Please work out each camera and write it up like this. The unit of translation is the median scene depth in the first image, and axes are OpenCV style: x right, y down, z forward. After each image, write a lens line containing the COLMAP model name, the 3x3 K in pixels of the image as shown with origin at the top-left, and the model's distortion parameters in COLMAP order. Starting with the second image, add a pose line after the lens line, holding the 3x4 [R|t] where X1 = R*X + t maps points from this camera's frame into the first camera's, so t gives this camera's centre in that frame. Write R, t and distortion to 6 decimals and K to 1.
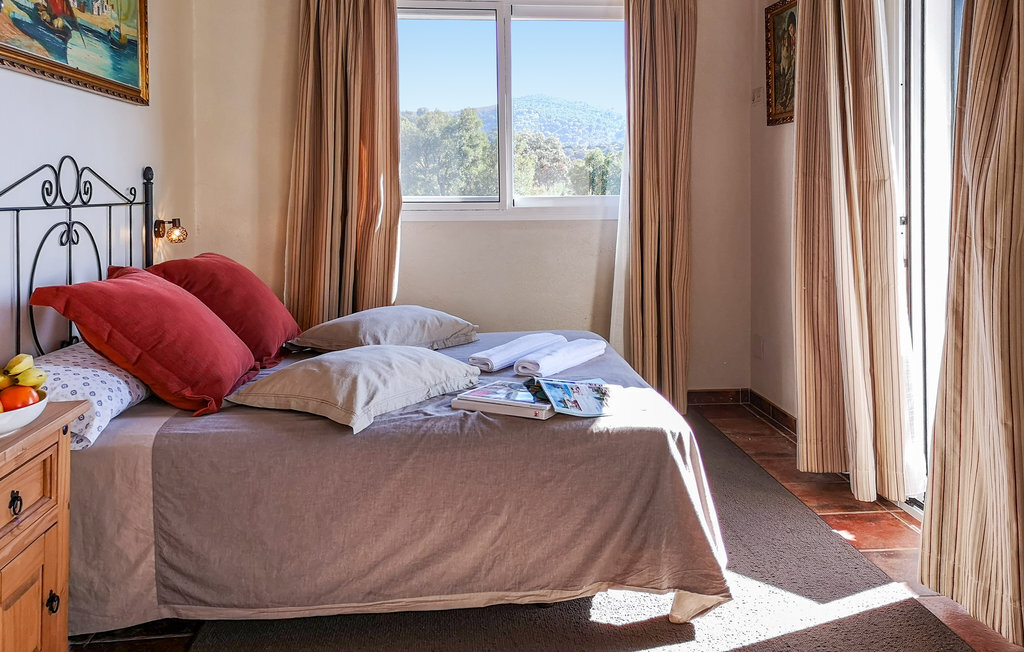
lens RADIAL K [[780.2, 0, 511.9], [0, 780.2, 217.6], [0, 0, 1]] dist [0.041686, -0.059455]
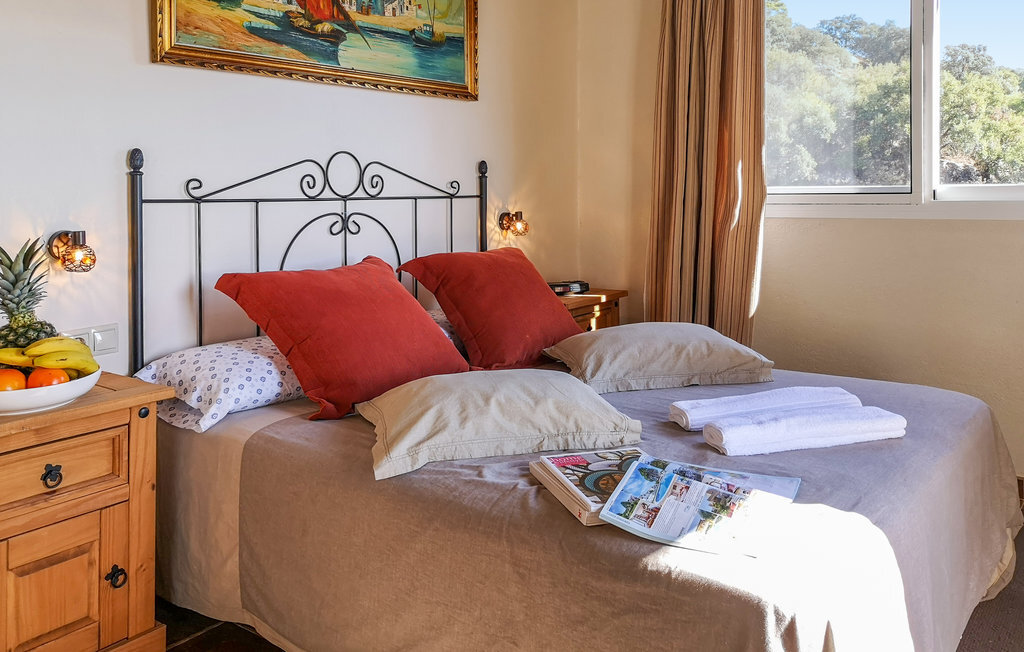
lens RADIAL K [[780.2, 0, 511.9], [0, 780.2, 217.6], [0, 0, 1]] dist [0.041686, -0.059455]
pose [[0.756267, 0.014303, -0.654107, 0.307503], [-0.010089, 0.999897, 0.010199, -0.001860], [0.654186, -0.001113, 0.756333, 0.346465]]
